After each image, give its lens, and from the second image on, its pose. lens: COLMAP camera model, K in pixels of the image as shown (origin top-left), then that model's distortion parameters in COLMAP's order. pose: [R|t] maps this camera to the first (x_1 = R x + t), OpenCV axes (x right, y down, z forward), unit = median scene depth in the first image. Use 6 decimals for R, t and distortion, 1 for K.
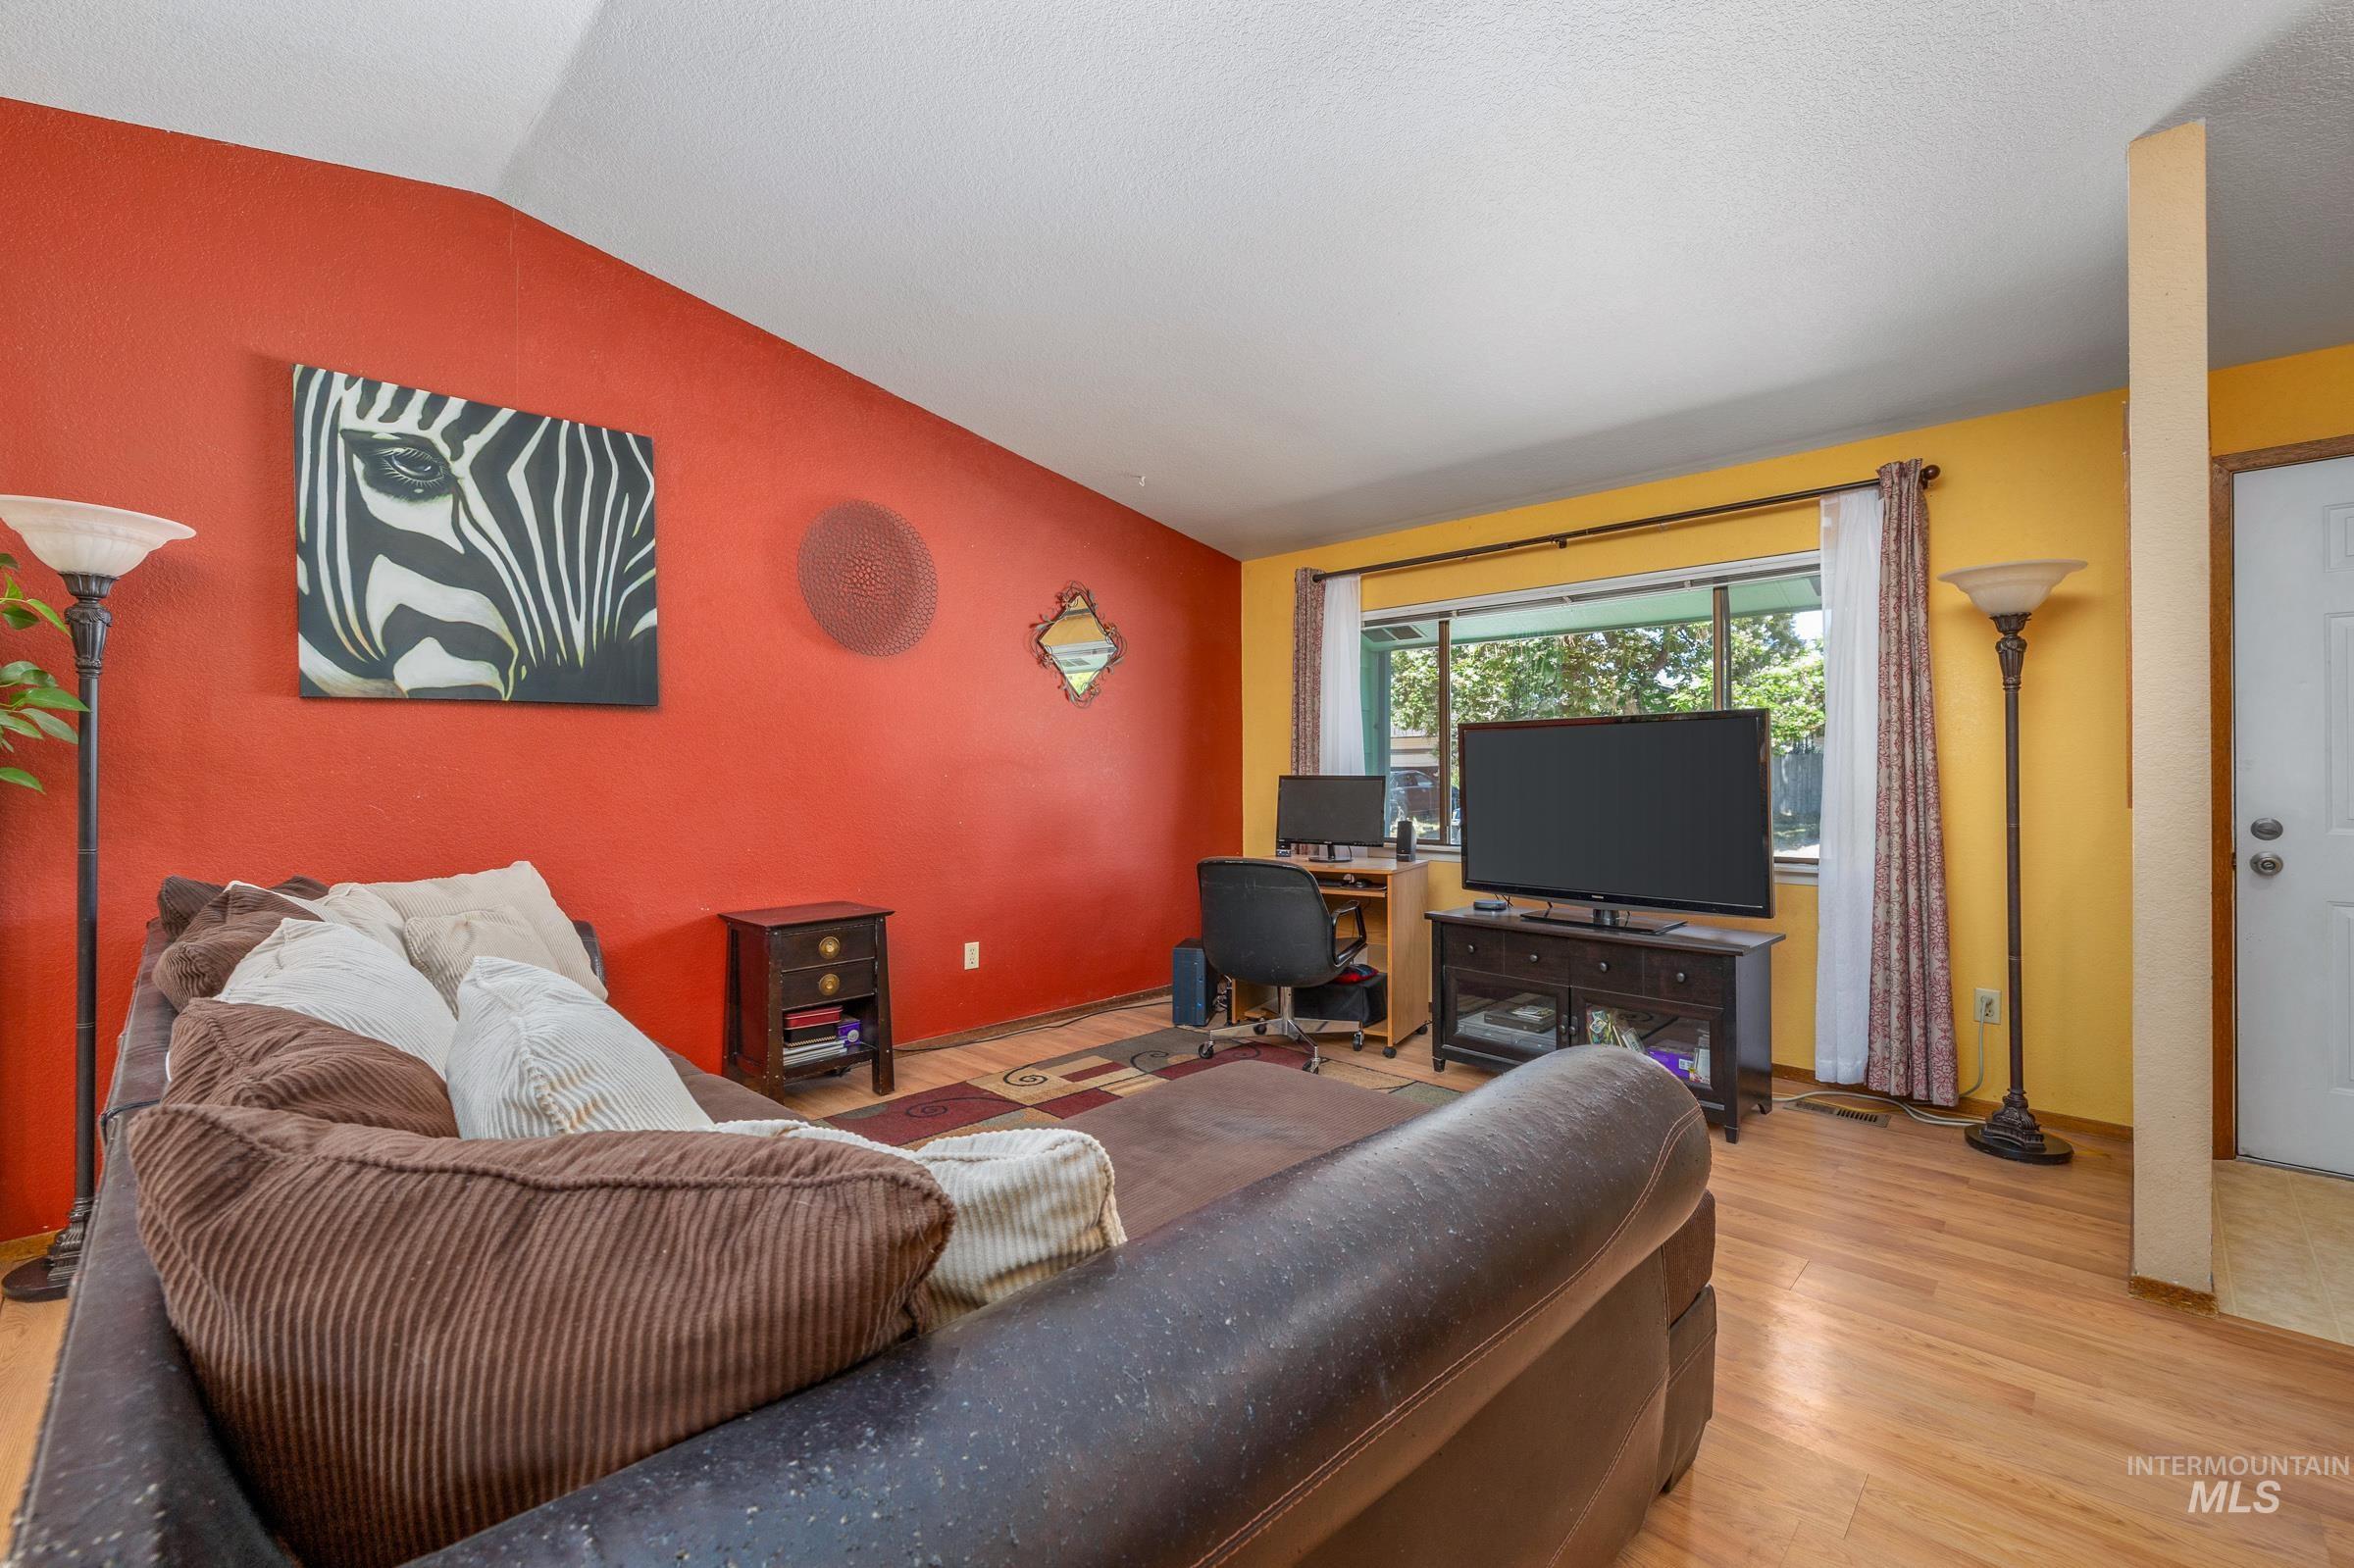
lens RADIAL K [[985.8, 0, 1180.9], [0, 985.8, 775.6], [0, 0, 1]] dist [-0.002178, -0.000432]
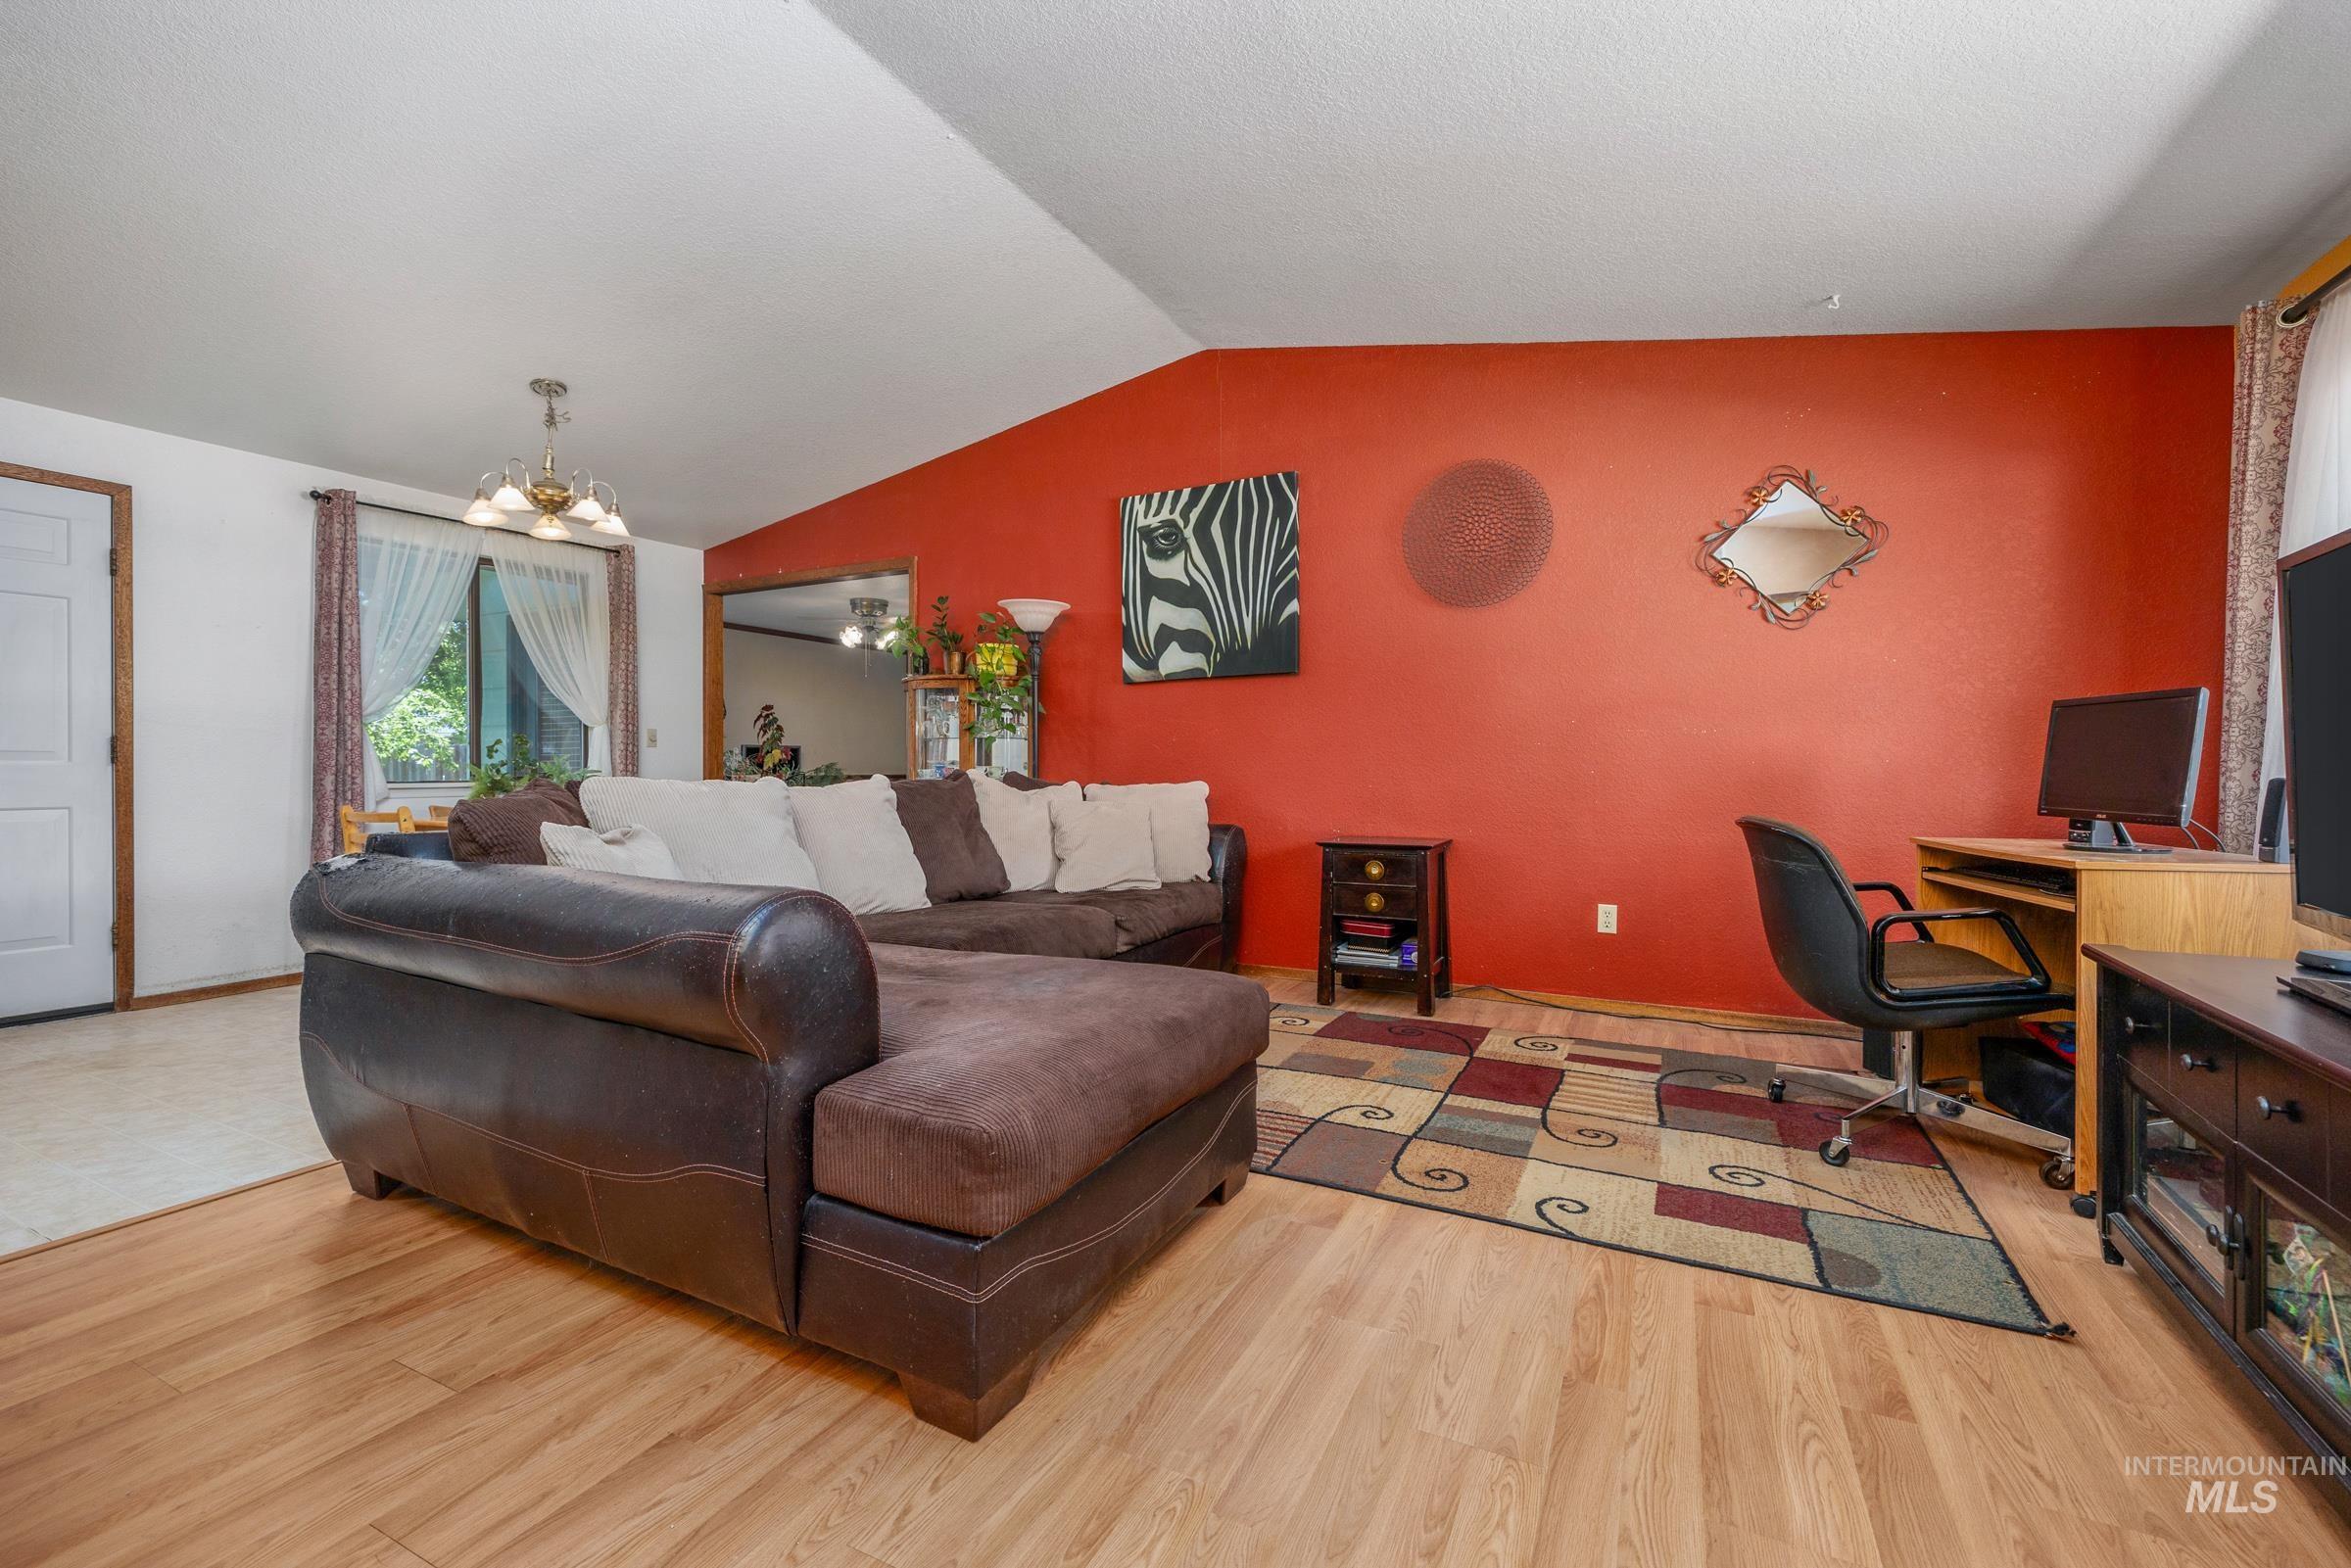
lens RADIAL K [[984.6, 0, 1182.5], [0, 984.6, 772.6], [0, 0, 1]] dist [-0.002178, -0.000432]
pose [[0.304271, 0.008272, -0.952550, 0.756044], [-0.004958, 0.999963, 0.007101, 0.061420], [0.952573, 0.002562, 0.304301, 0.498231]]
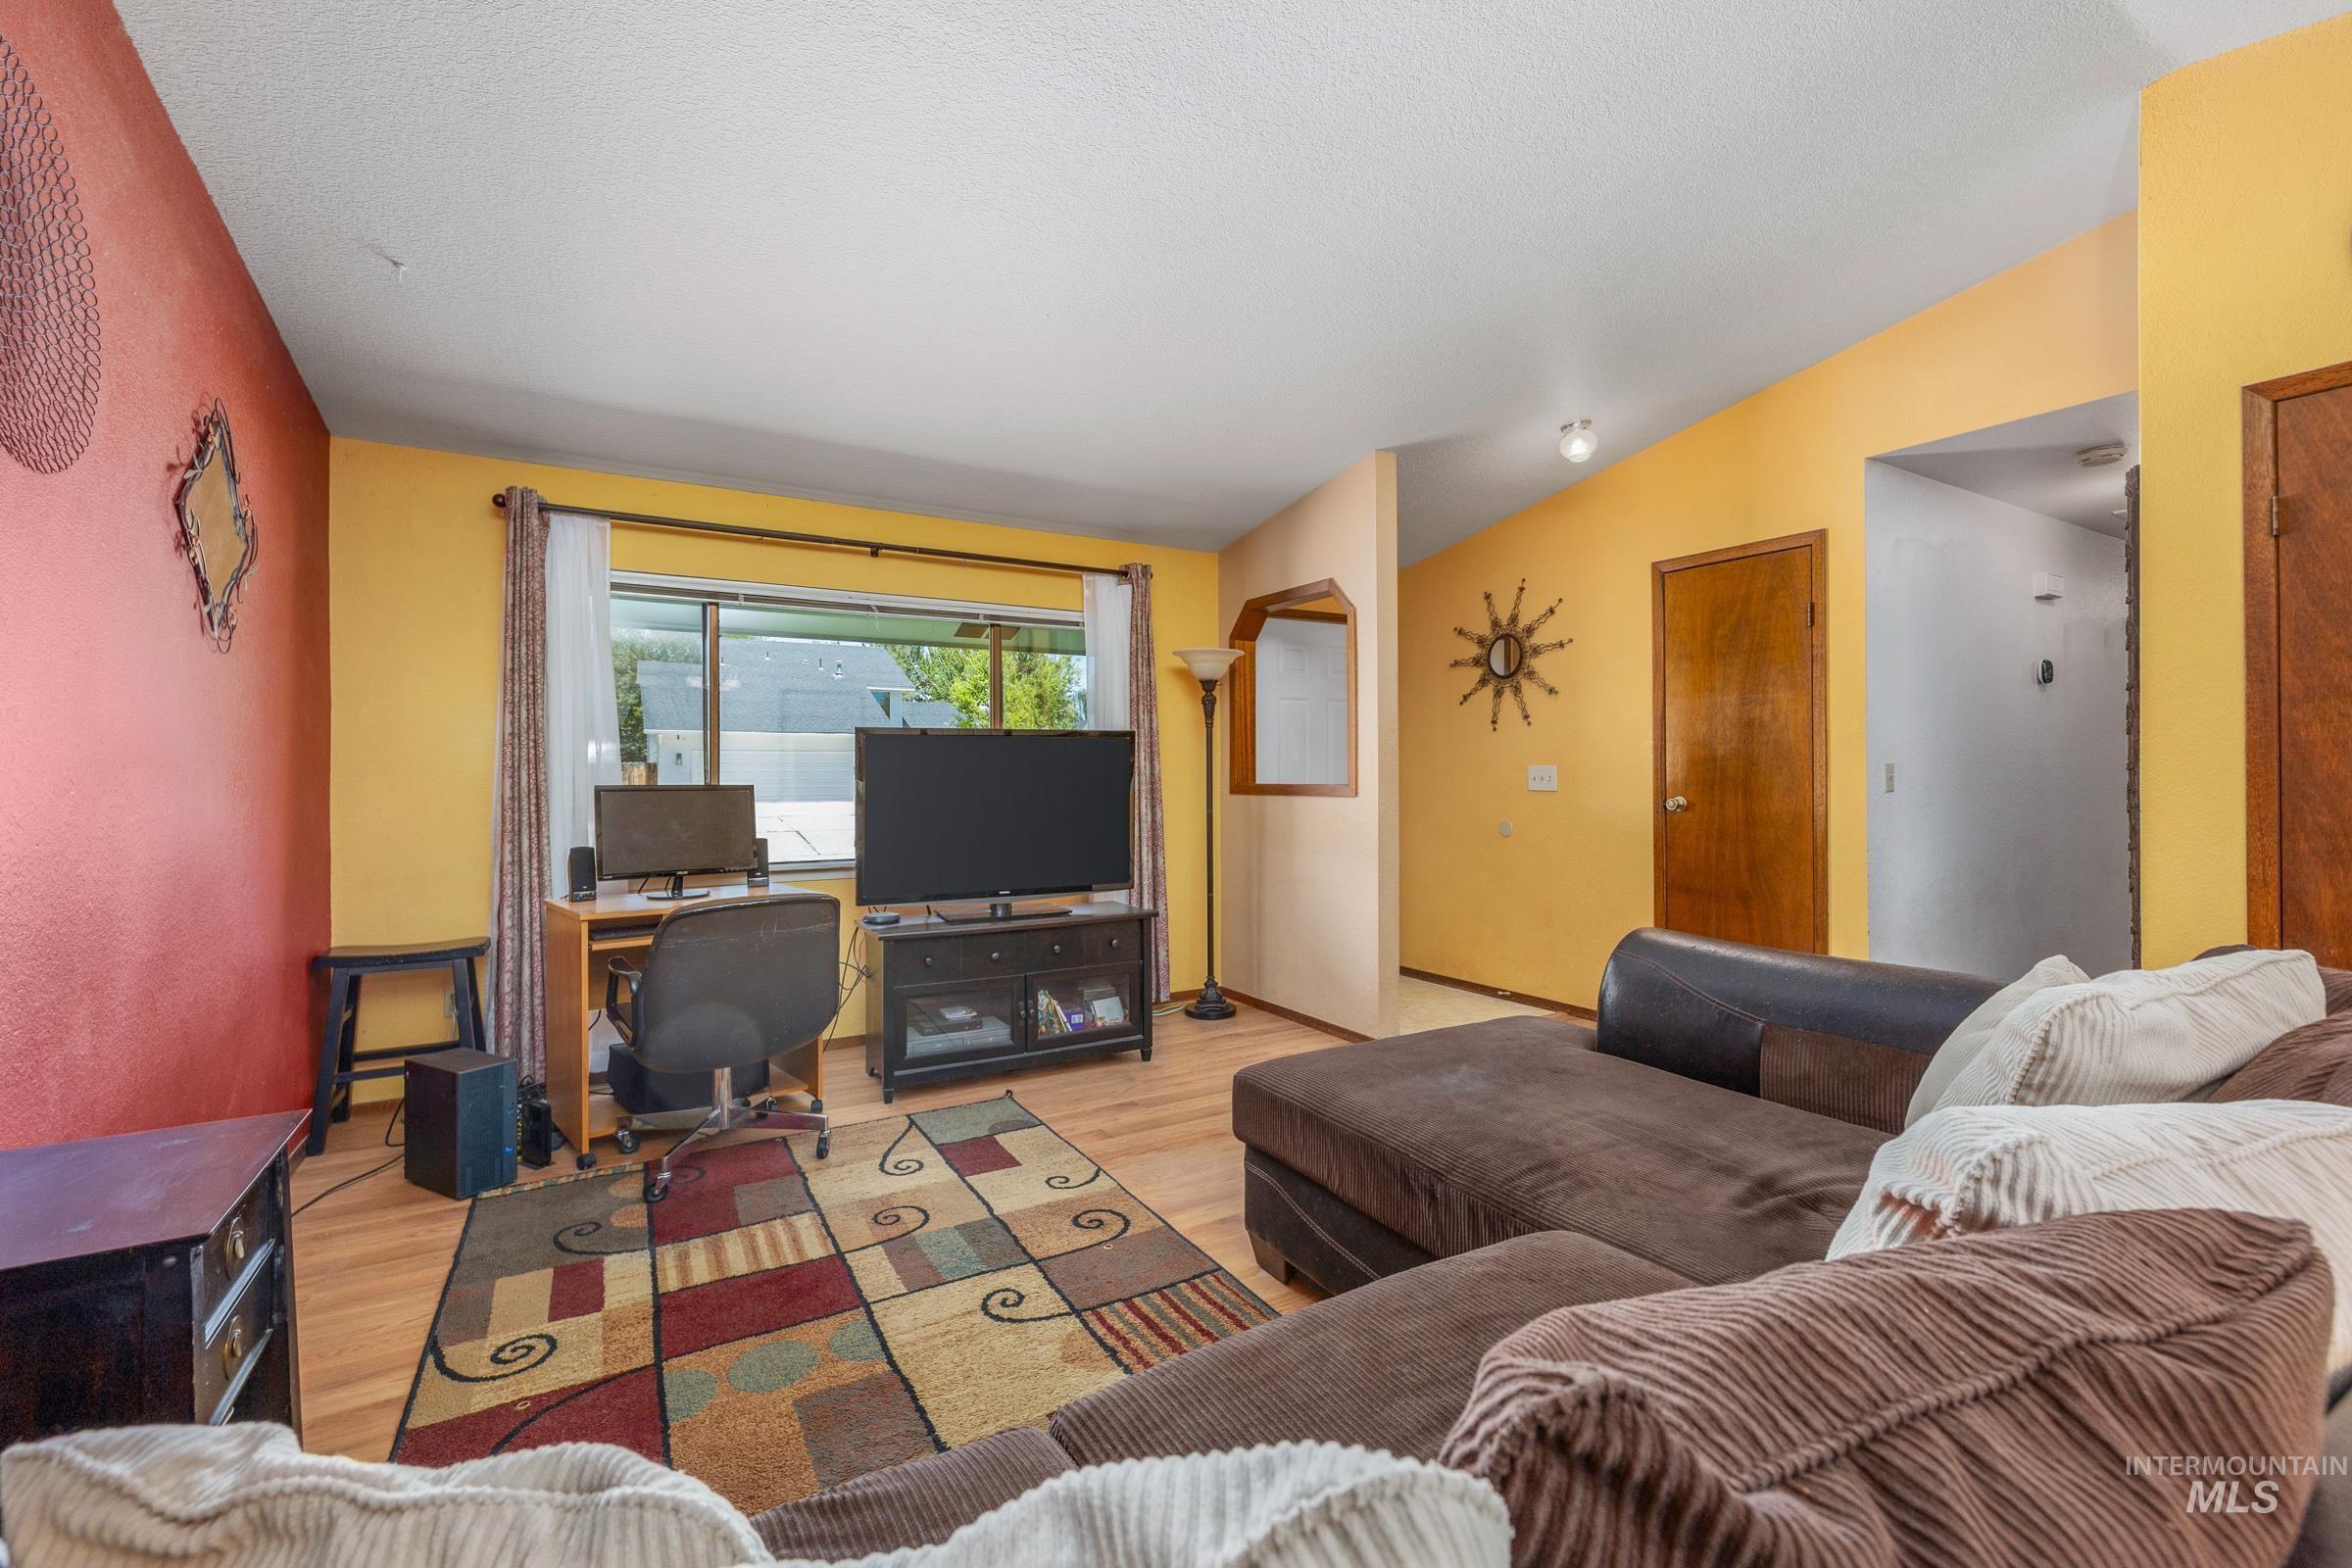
lens RADIAL K [[985.1, 0, 1166.6], [0, 985.1, 775.6], [0, 0, 1]] dist [-0.002178, -0.000432]
pose [[0.263824, 0.004414, 0.964561, -0.709032], [0.009662, 0.999927, -0.007218, 0.002936], [-0.964522, 0.011224, 0.263762, 0.634666]]
